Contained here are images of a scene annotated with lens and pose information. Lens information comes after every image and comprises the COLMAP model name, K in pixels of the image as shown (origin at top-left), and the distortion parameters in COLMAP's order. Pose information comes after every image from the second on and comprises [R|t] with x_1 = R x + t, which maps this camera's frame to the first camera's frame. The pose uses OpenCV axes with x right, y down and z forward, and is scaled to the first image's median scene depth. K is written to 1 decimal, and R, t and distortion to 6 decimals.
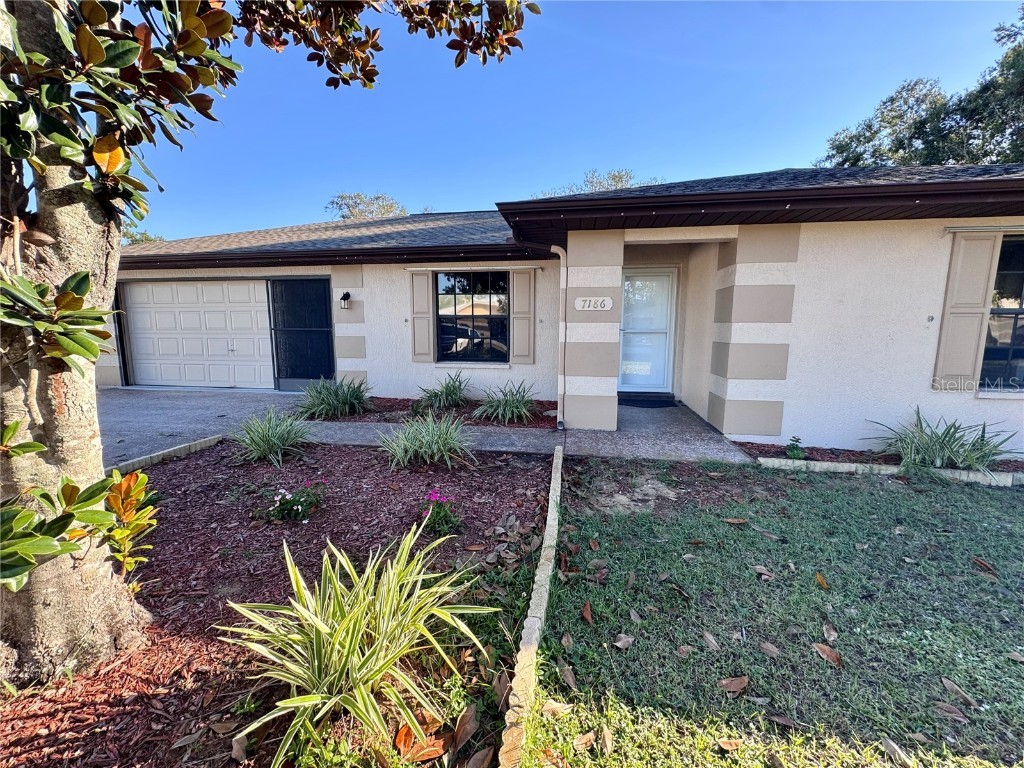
lens RADIAL K [[406.7, 0, 508.1], [0, 406.7, 381.7], [0, 0, 1]] dist [-0.001536, -0.000240]
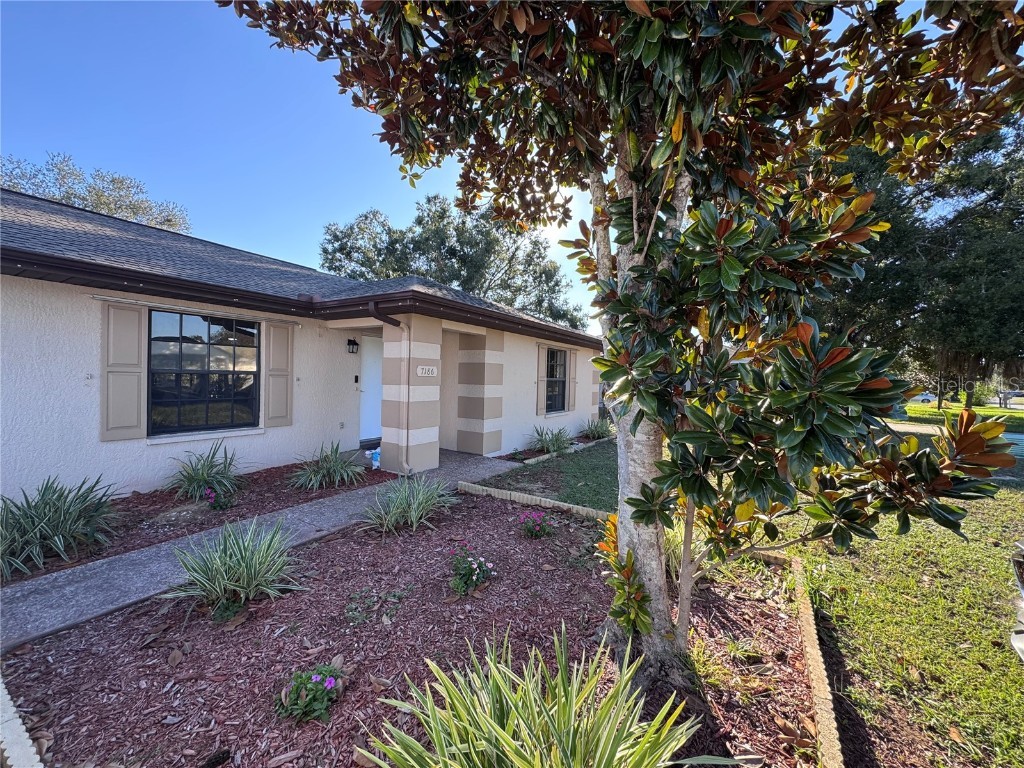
lens RADIAL K [[406.7, 0, 508.1], [0, 406.7, 381.7], [0, 0, 1]] dist [-0.001536, -0.000240]
pose [[0.397733, -0.004955, 0.917488, -0.589807], [0.103358, 0.993862, -0.039438, -0.054927], [-0.911661, 0.110515, 0.395803, 0.175178]]
